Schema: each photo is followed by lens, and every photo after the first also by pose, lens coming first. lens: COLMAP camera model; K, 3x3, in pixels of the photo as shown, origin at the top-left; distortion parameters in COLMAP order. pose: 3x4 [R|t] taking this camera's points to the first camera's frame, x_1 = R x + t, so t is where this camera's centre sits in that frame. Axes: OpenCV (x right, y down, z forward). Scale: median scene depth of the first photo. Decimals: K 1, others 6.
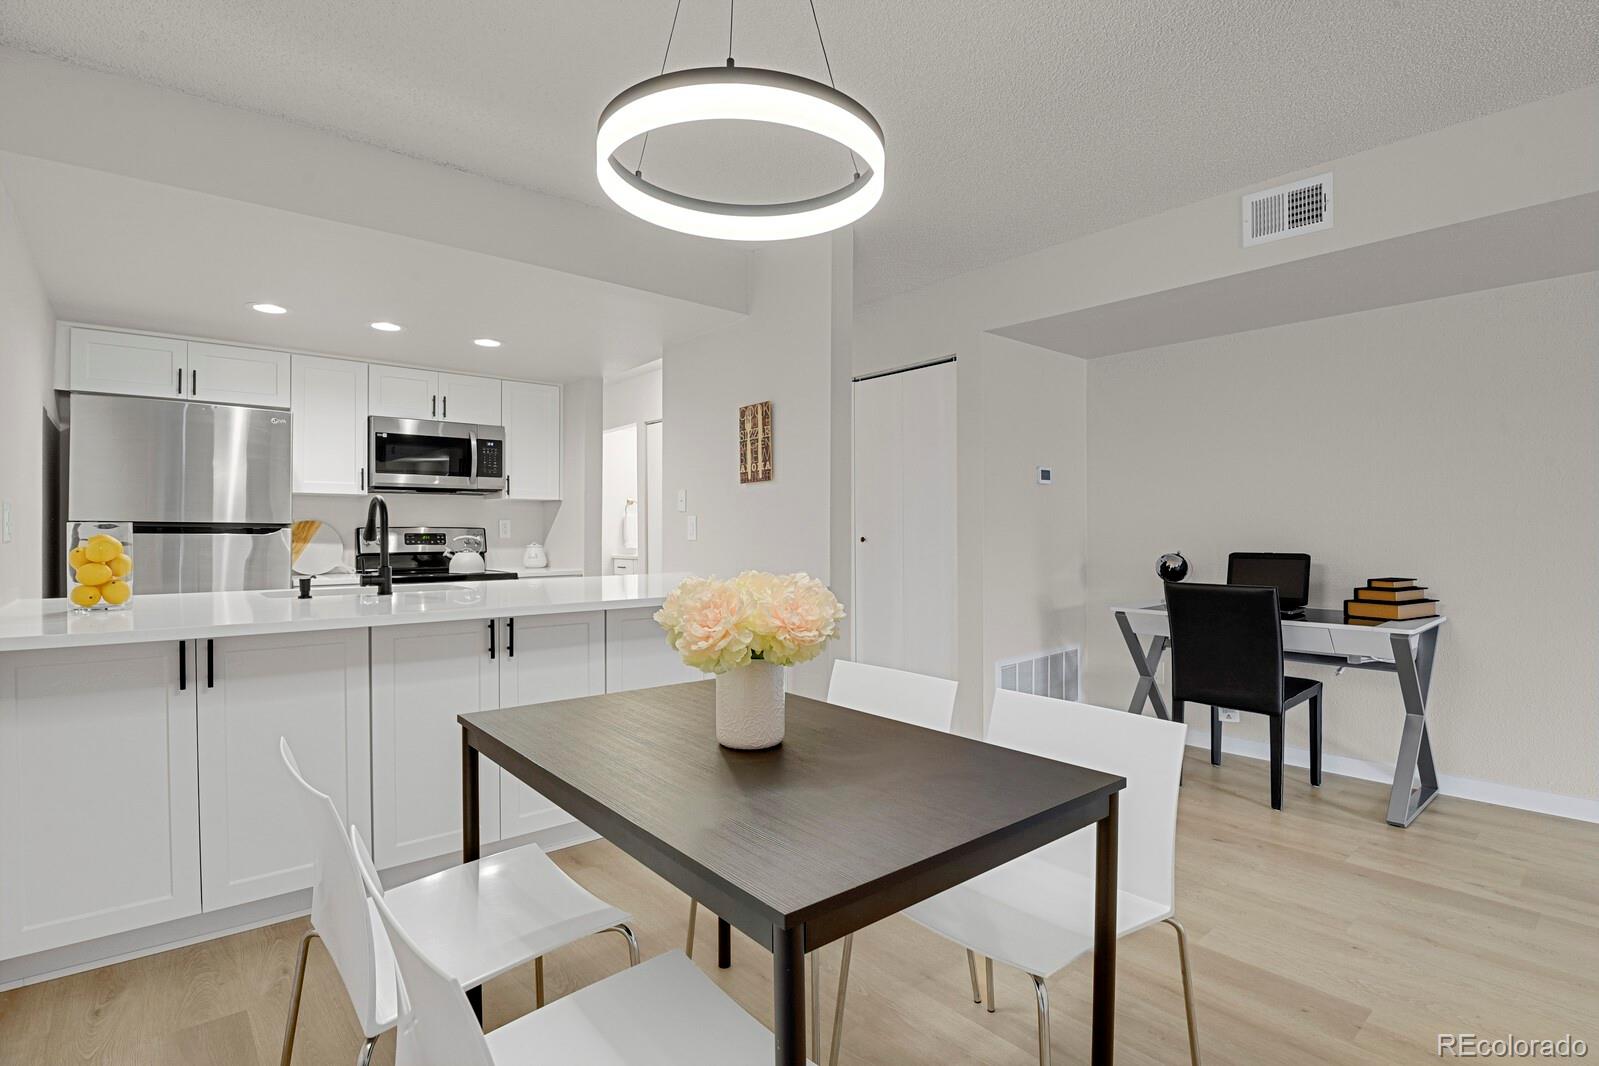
lens RADIAL K [[779.0, 0, 800.2], [0, 779.0, 537.2], [0, 0, 1]] dist [-0.026462, -0.003519]
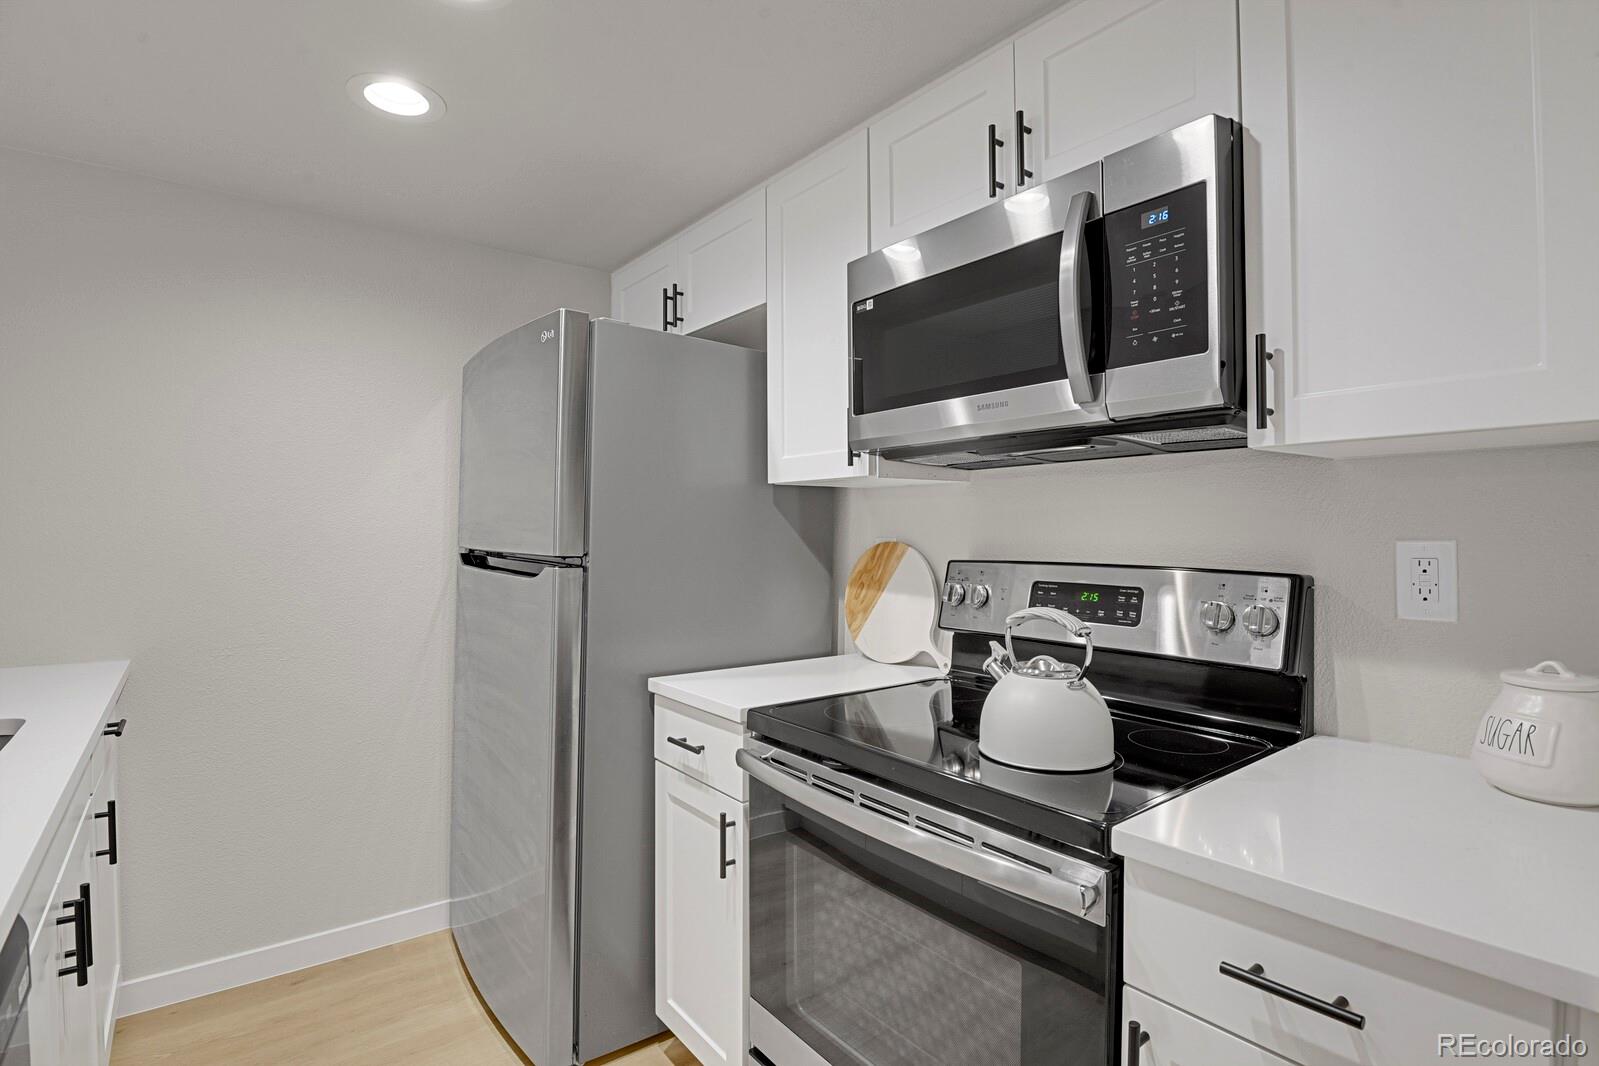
lens RADIAL K [[779.0, 0, 808.3], [0, 779.0, 535.6], [0, 0, 1]] dist [-0.026462, -0.003519]
pose [[-0.033990, 0.010312, -0.999369, -0.180836], [-0.005177, 0.999932, 0.010494, -0.029966], [0.999409, 0.005530, -0.033935, 0.988172]]
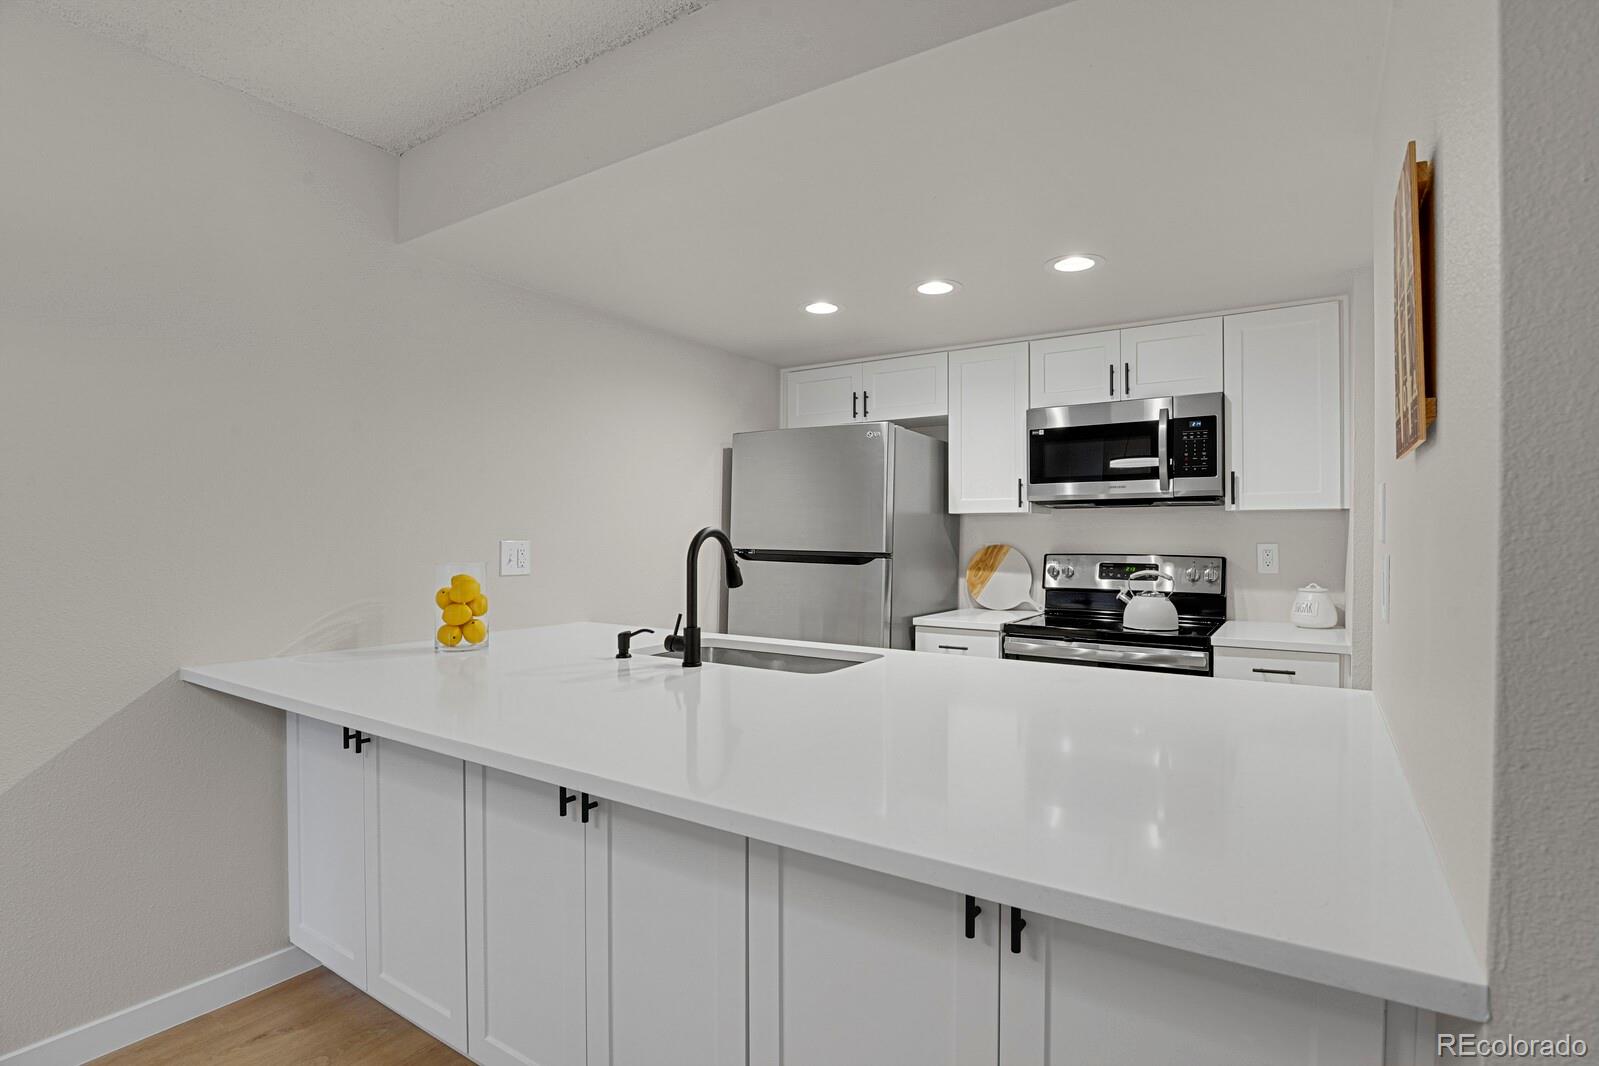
lens RADIAL K [[779.0, 0, 805.5], [0, 779.0, 533.6], [0, 0, 1]] dist [-0.026462, -0.003519]
pose [[0.282066, 0.001377, -0.959394, 0.119275], [-0.008087, 0.999967, -0.000942, -0.031649], [0.959361, 0.008024, 0.282068, 0.571905]]
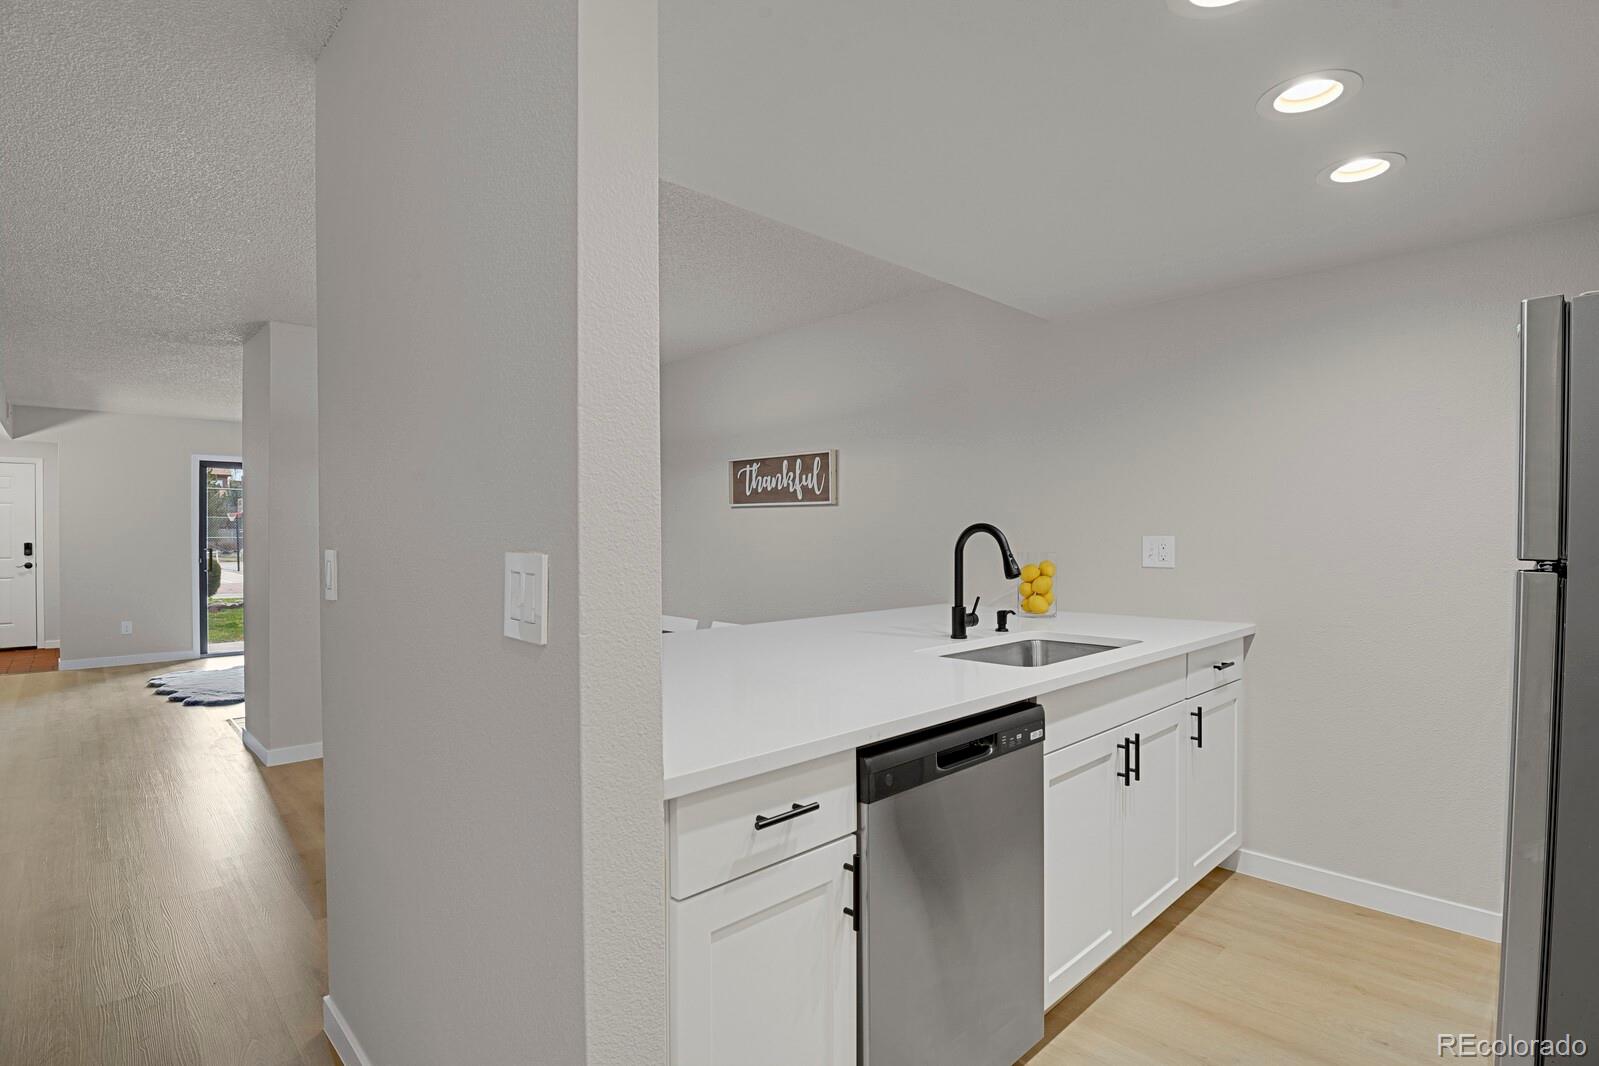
lens RADIAL K [[779.0, 0, 805.1], [0, 779.0, 532.7], [0, 0, 1]] dist [-0.026462, -0.003519]
pose [[-0.998171, 0.007639, -0.059964, -0.199006], [0.007634, 0.999971, 0.000322, -0.030373], [0.059964, -0.000137, -0.998201, 1.190026]]
